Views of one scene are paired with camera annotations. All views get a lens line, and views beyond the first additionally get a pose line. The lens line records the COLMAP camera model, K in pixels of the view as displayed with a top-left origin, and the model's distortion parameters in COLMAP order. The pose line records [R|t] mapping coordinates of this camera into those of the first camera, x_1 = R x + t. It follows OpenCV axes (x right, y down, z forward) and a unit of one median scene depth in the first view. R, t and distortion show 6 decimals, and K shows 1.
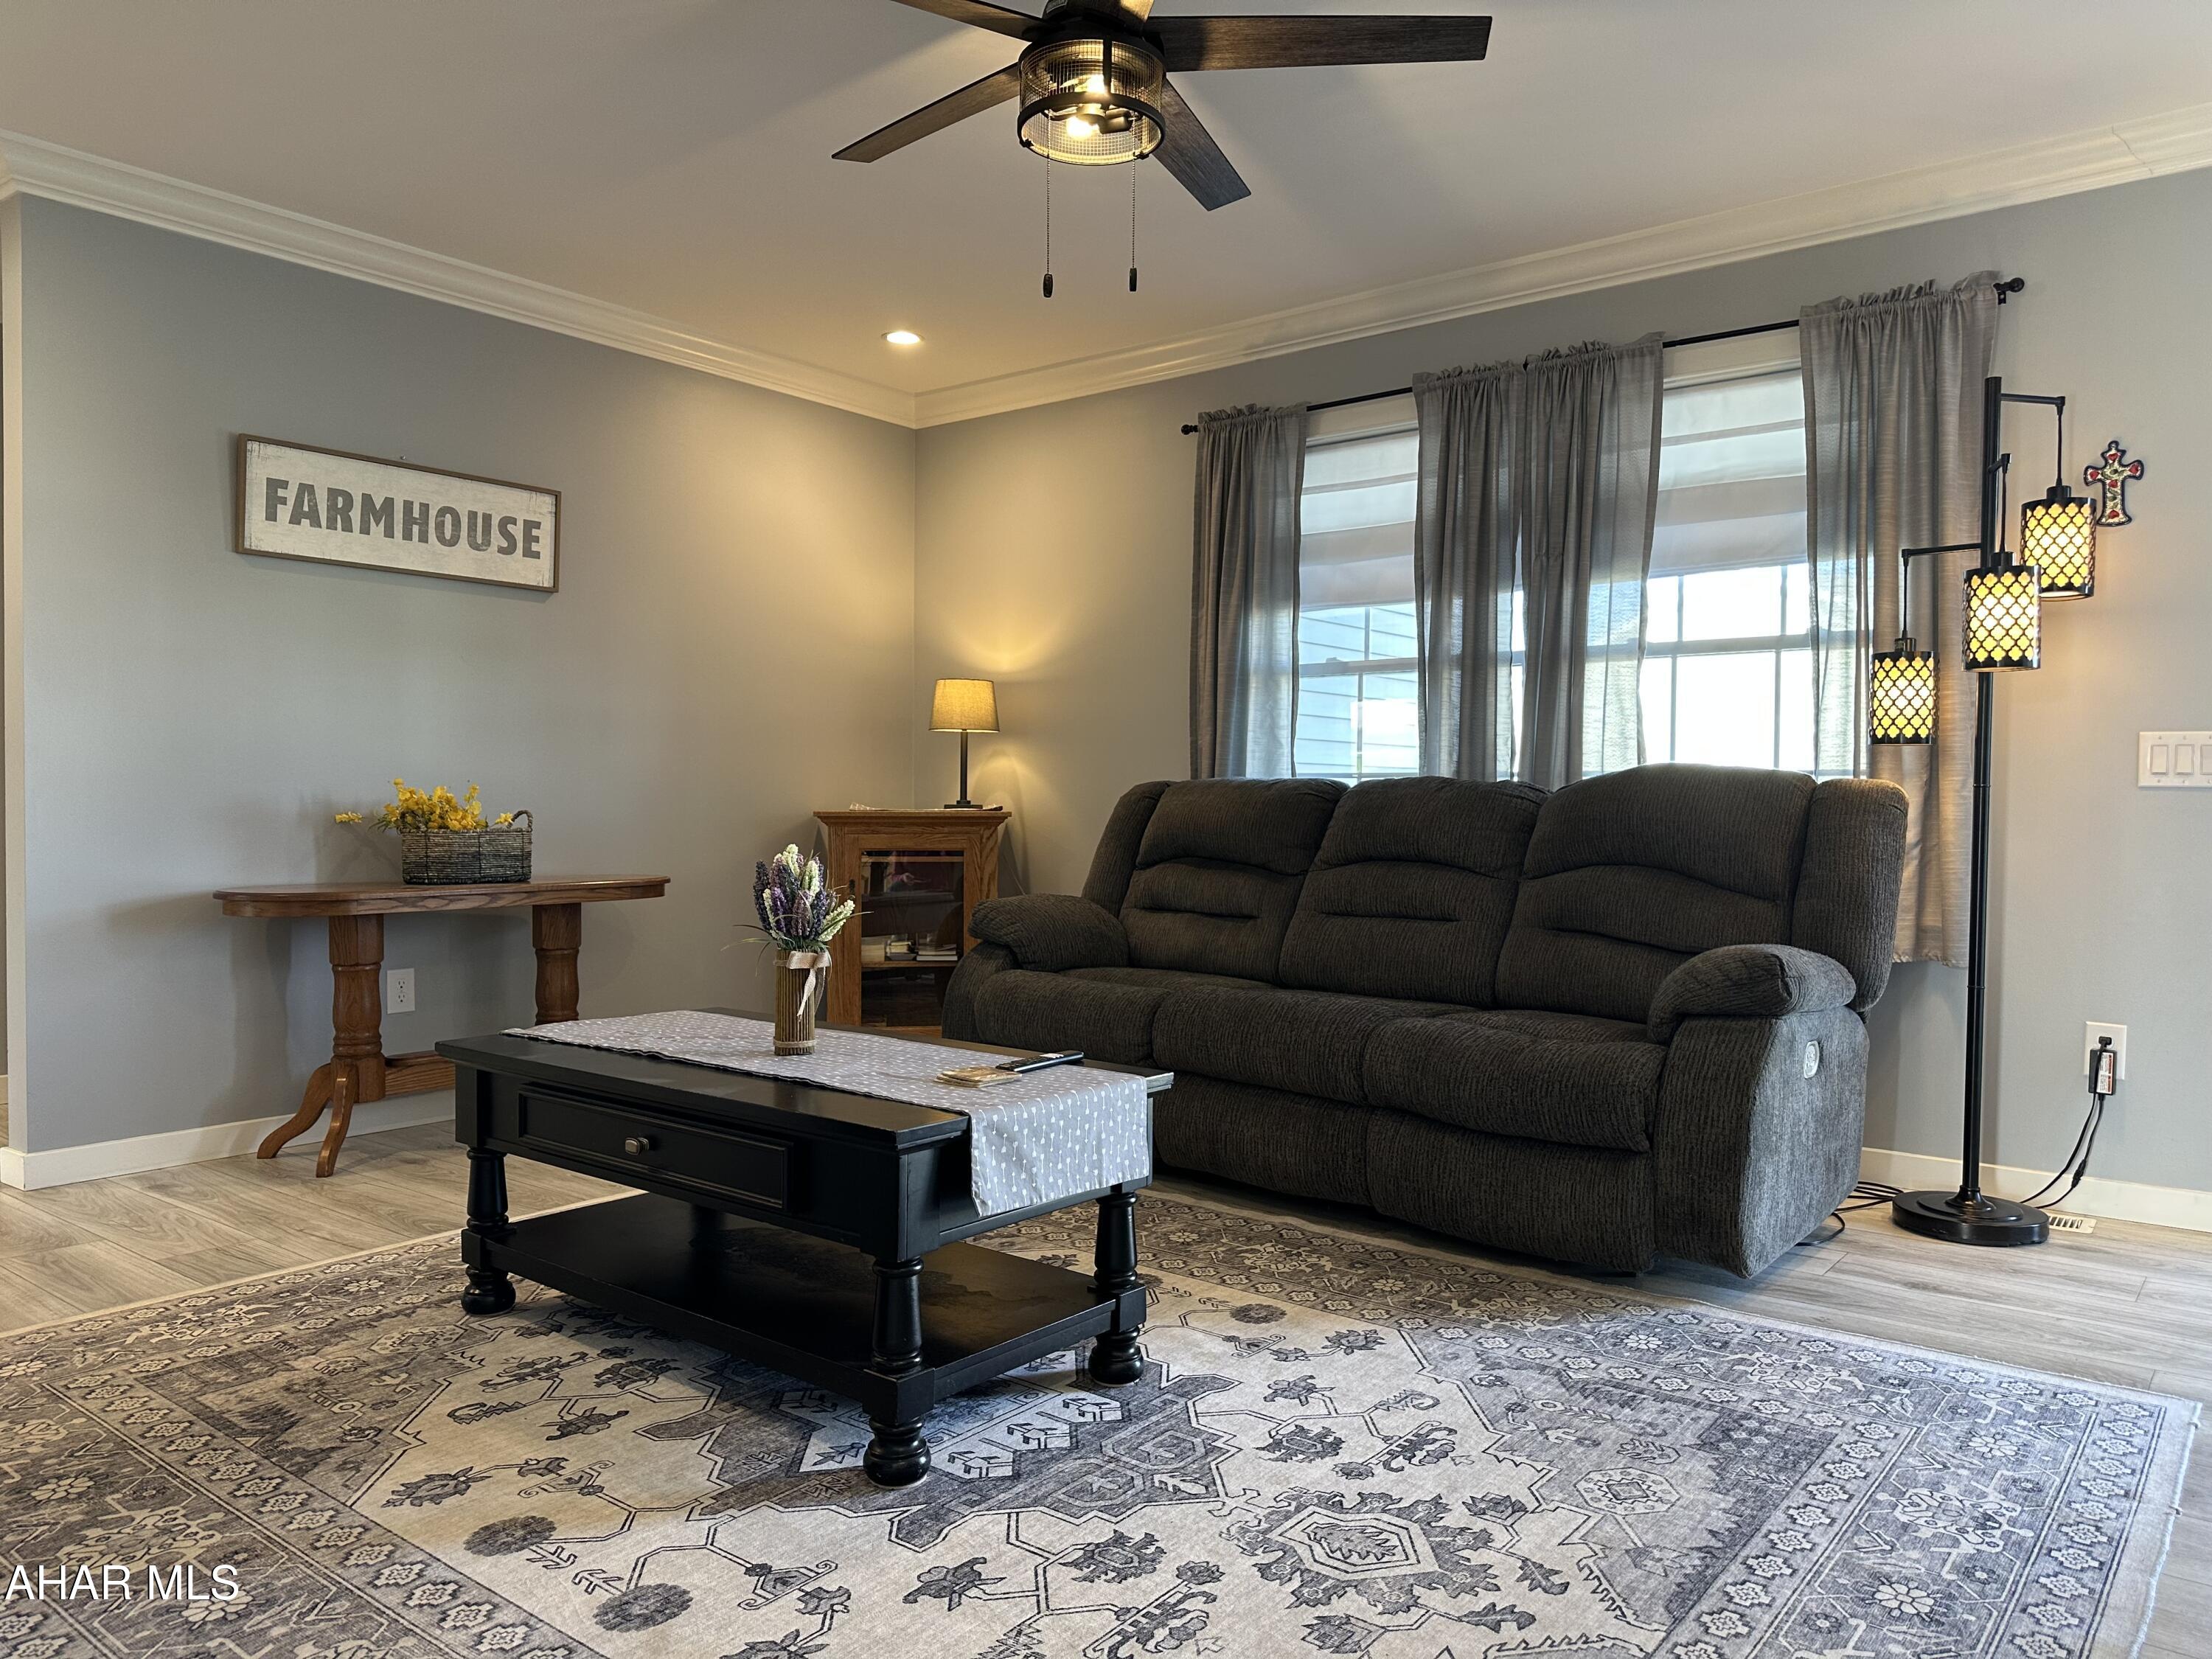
lens RADIAL K [[1555.6, 0, 1111.7], [0, 1555.6, 789.7], [0, 0, 1]] dist [0.022218, -0.033523]
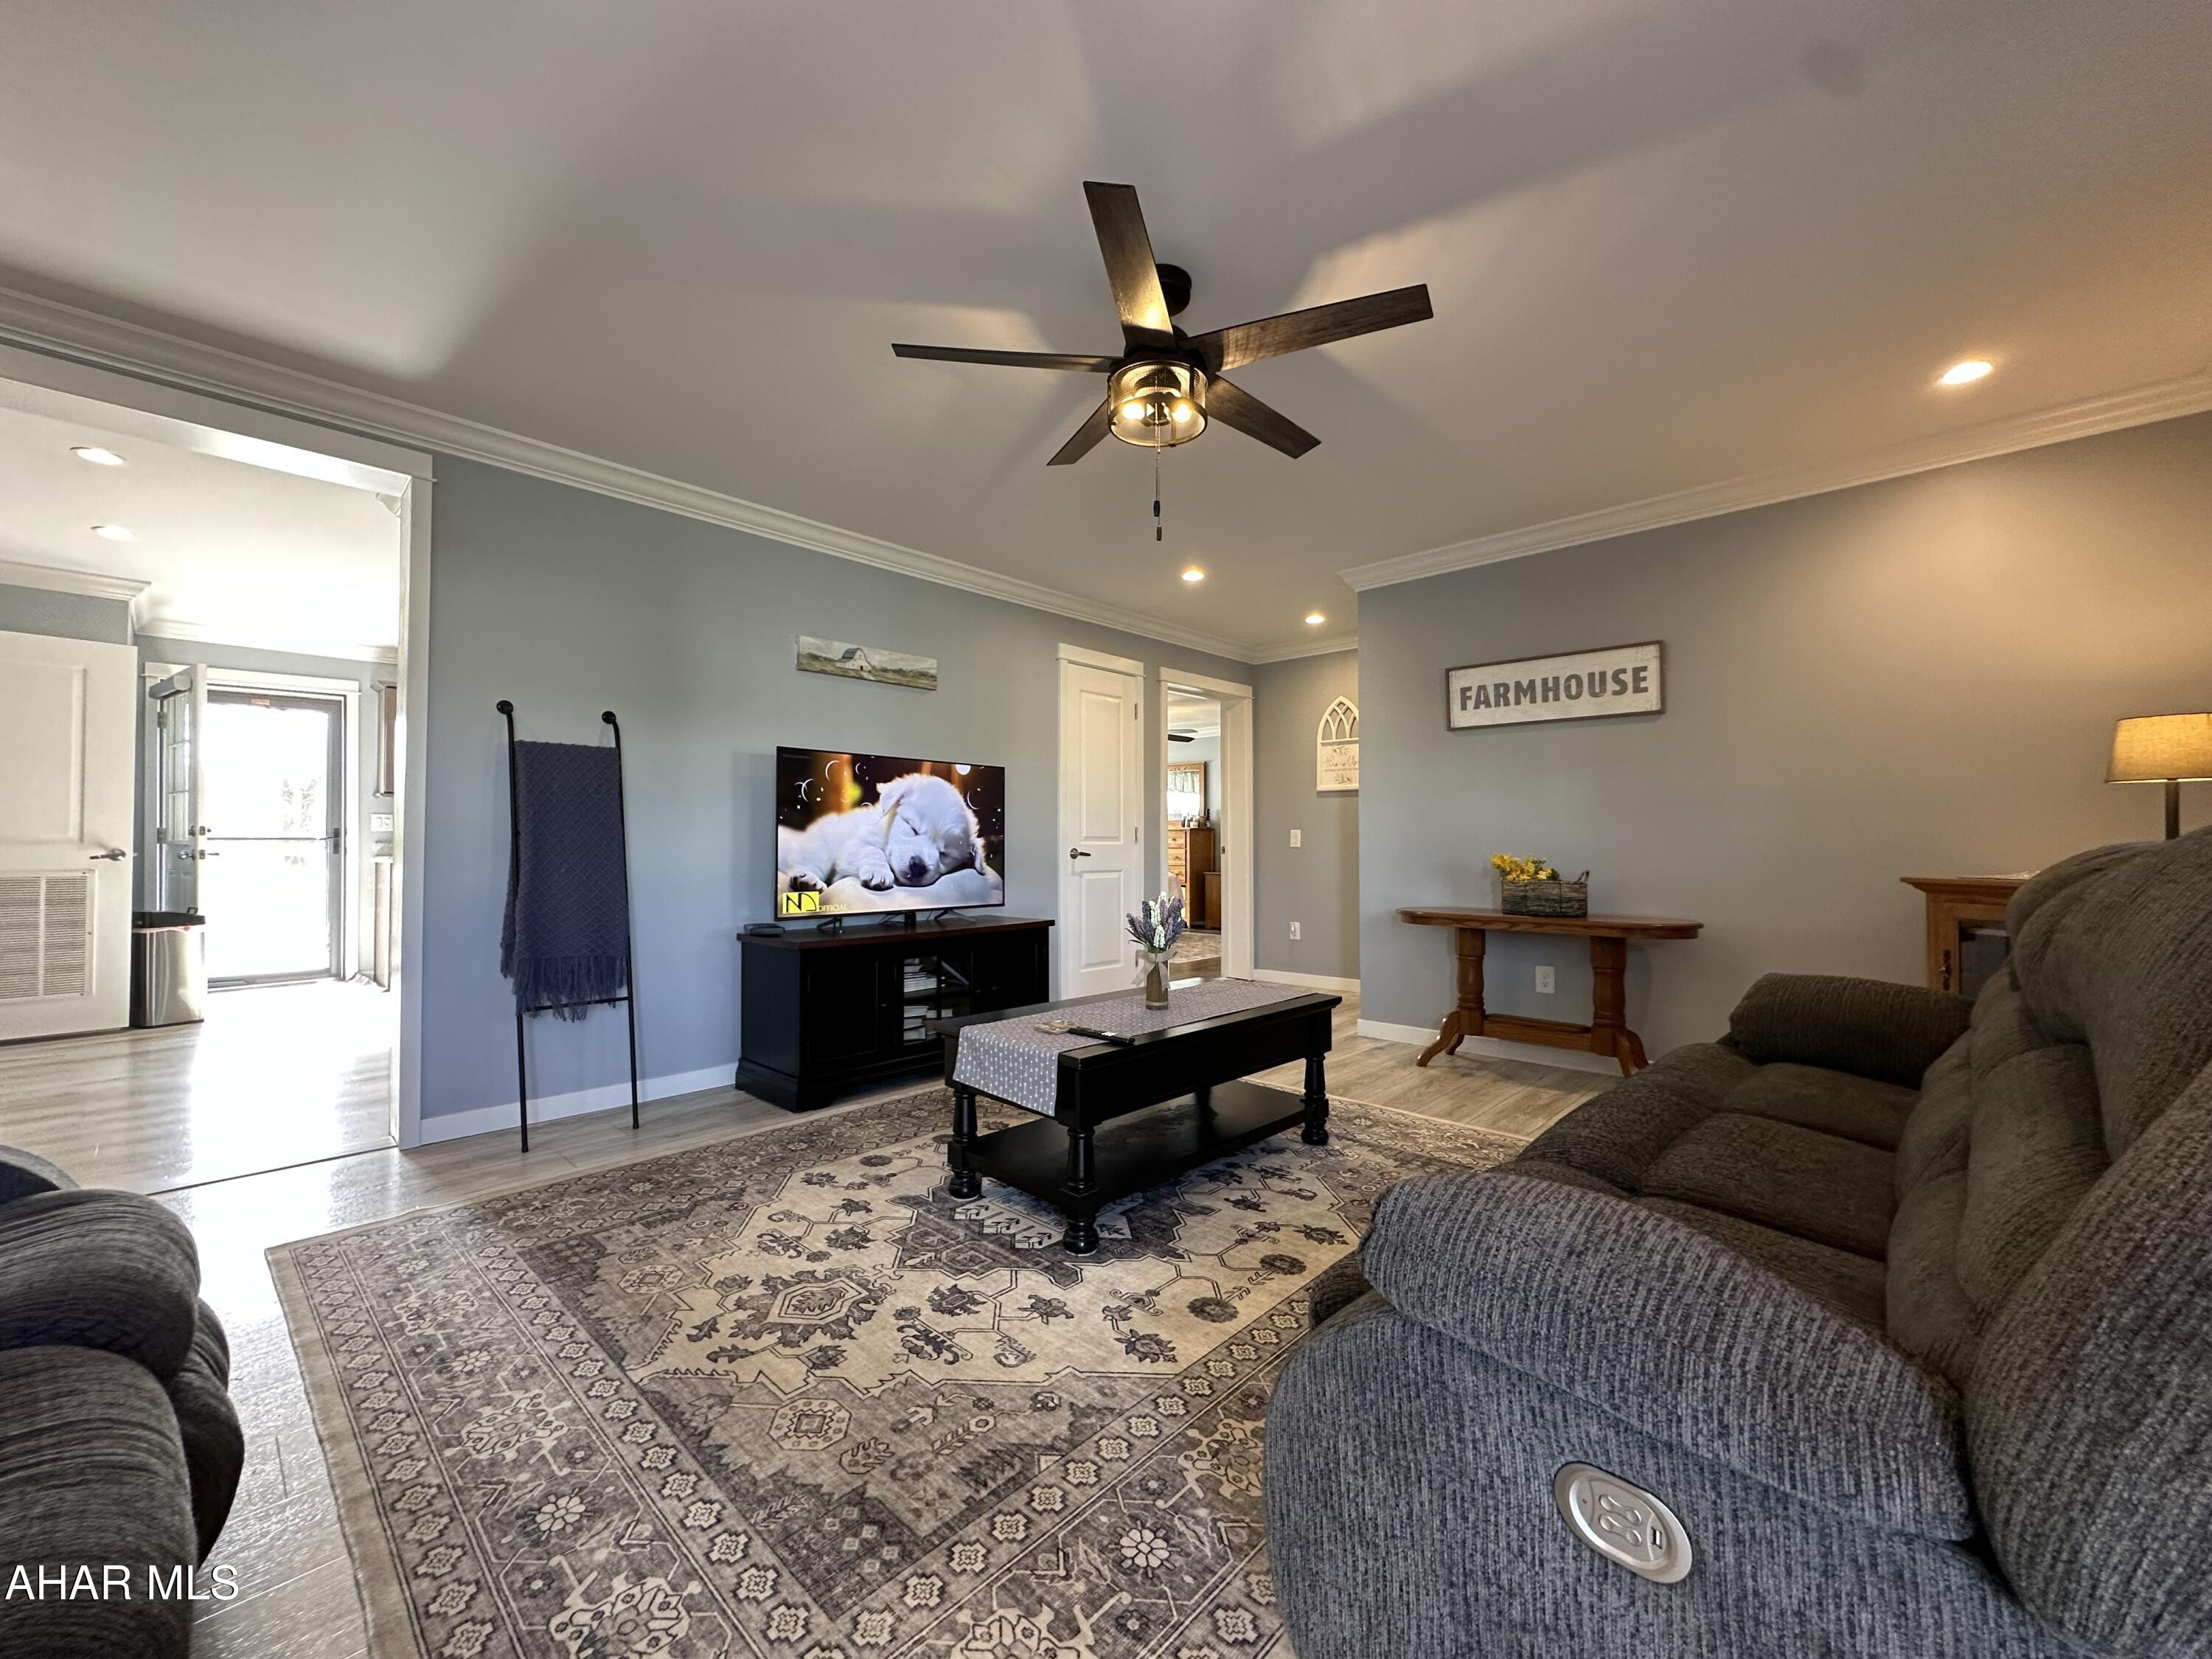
lens RADIAL K [[878.6, 0, 1108.2], [0, 878.6, 815.0], [0, 0, 1]] dist [-0.003997, 0.000665]
pose [[-0.084663, -0.039377, -0.995631, 0.863255], [0.007336, 0.999167, -0.040141, -0.015013], [0.996383, -0.010702, -0.084303, 1.081878]]
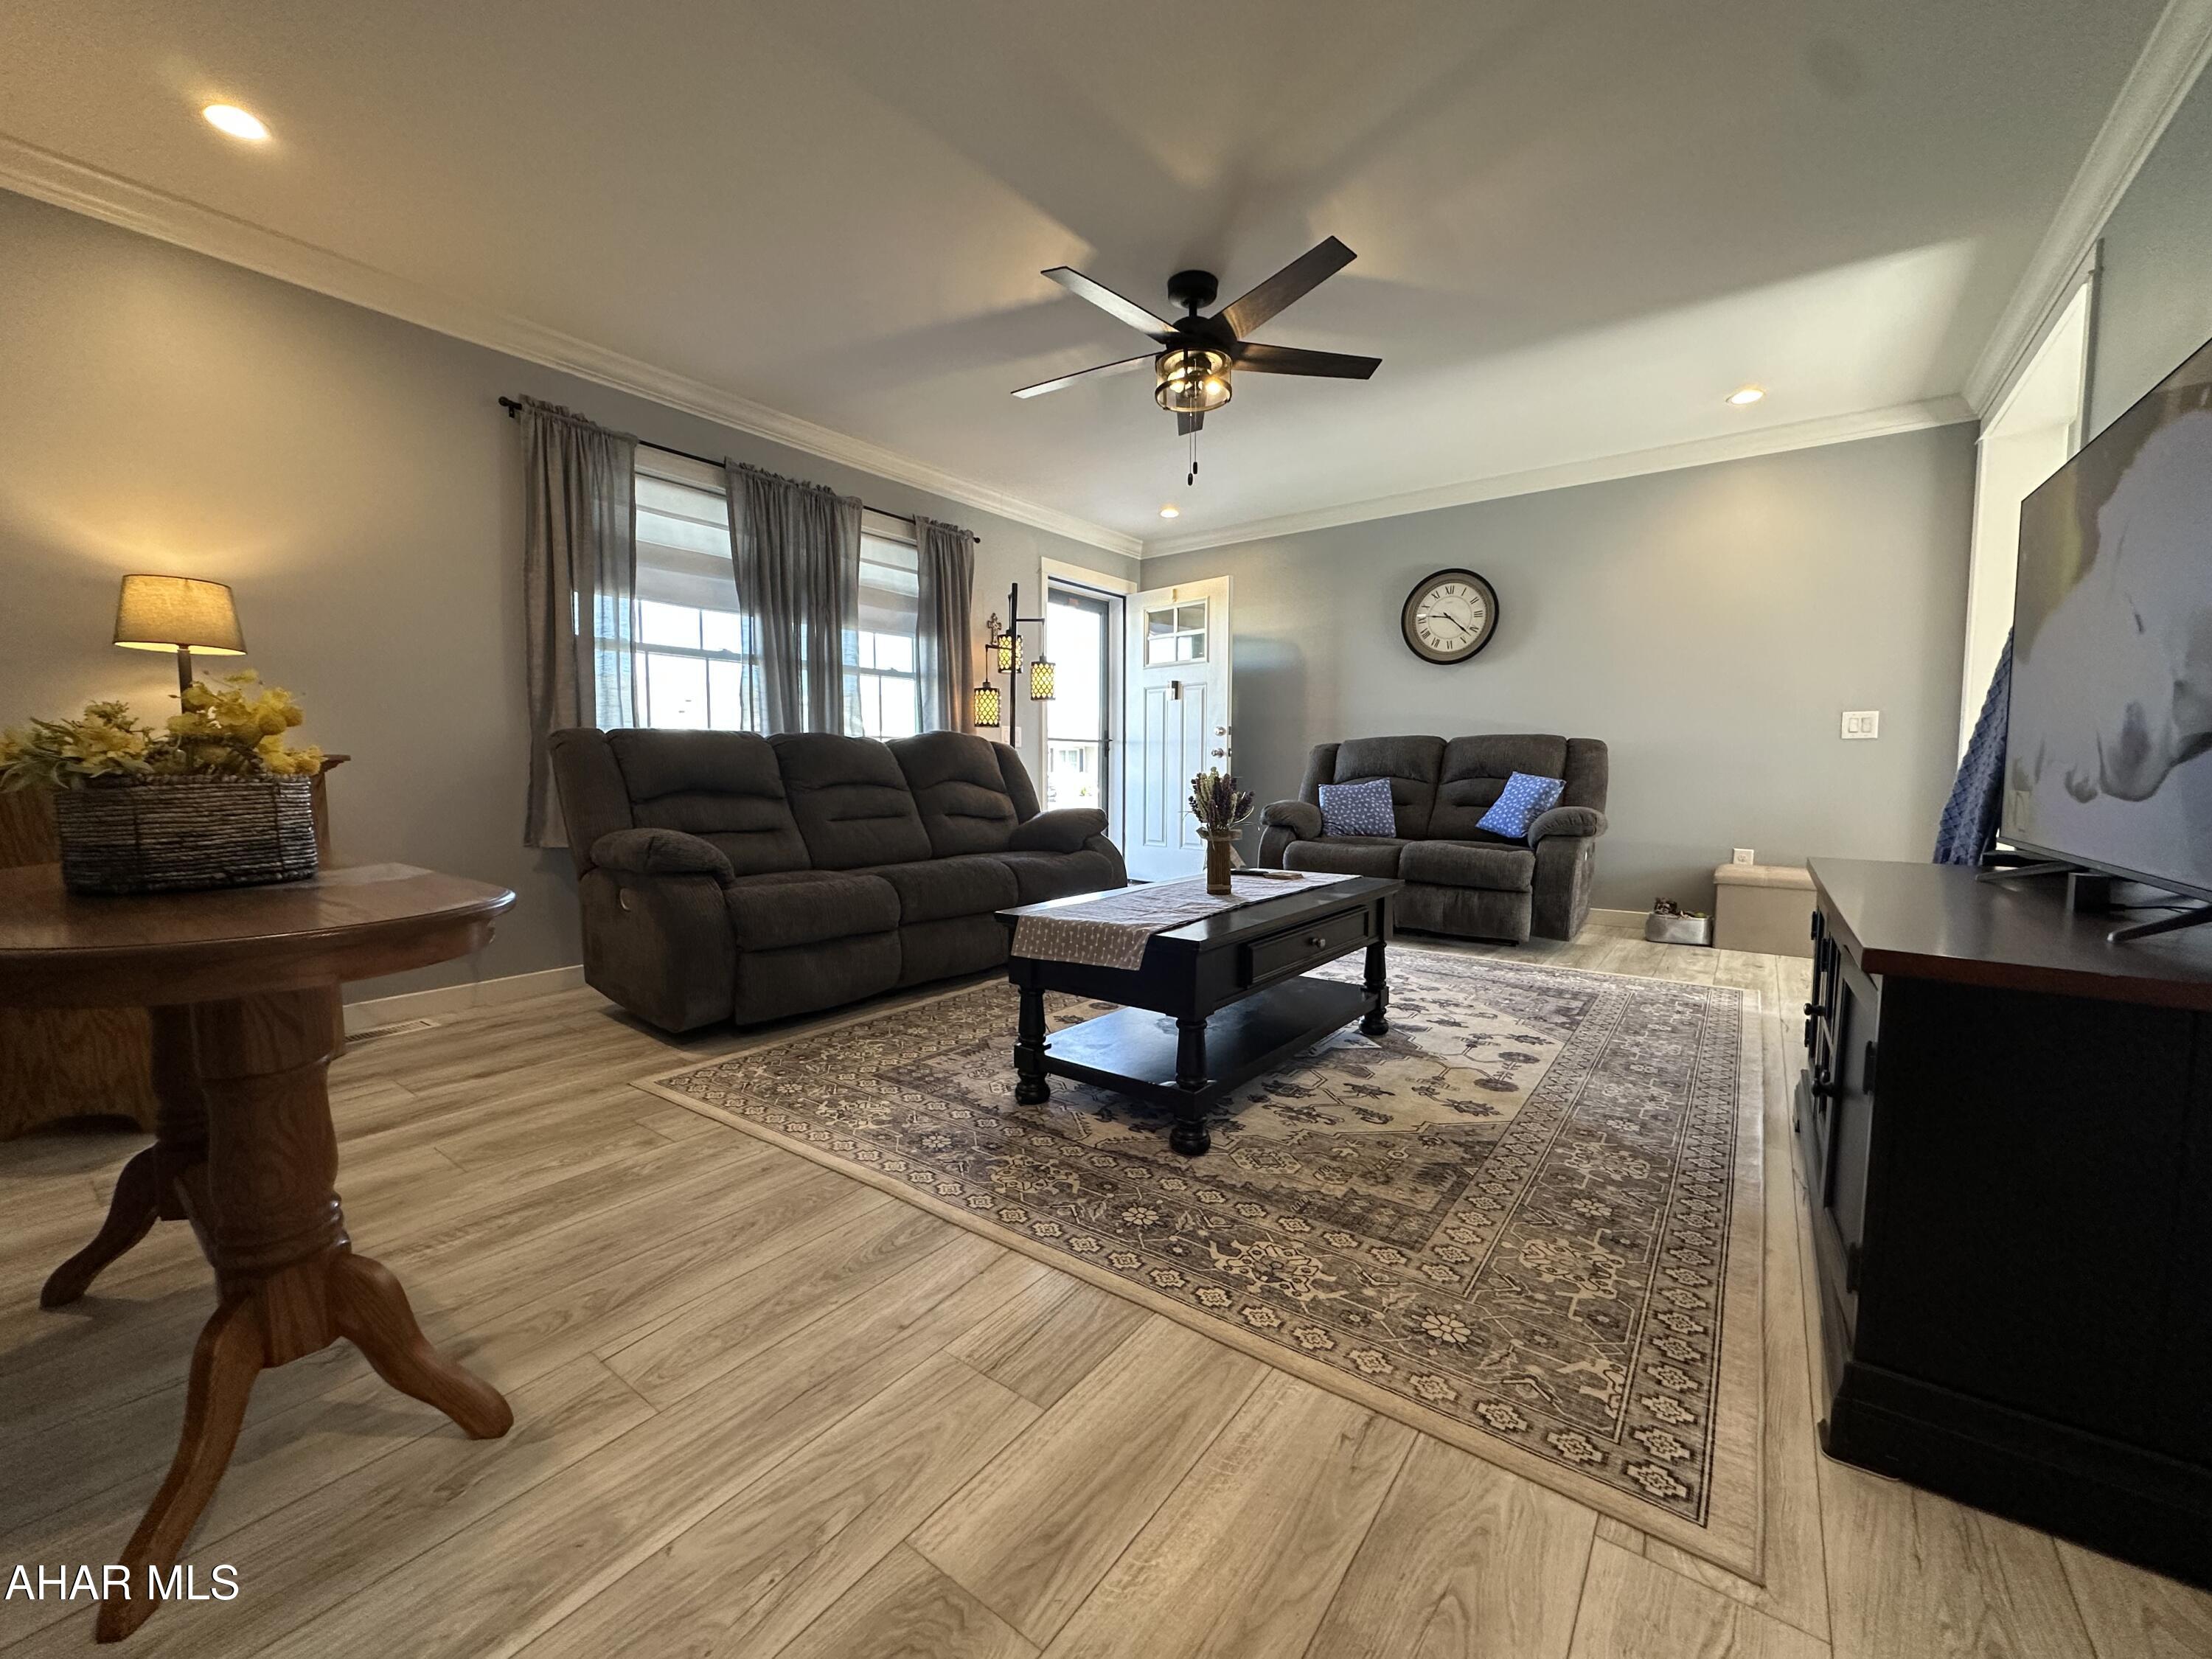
lens RADIAL K [[878.6, 0, 1096.2], [0, 878.6, 864.7], [0, 0, 1]] dist [-0.003997, 0.000665]
pose [[-0.019438, -0.121223, 0.992435, -1.173410], [-0.007515, 0.992612, 0.121098, 0.028074], [-0.999783, -0.005104, -0.020206, 1.205875]]
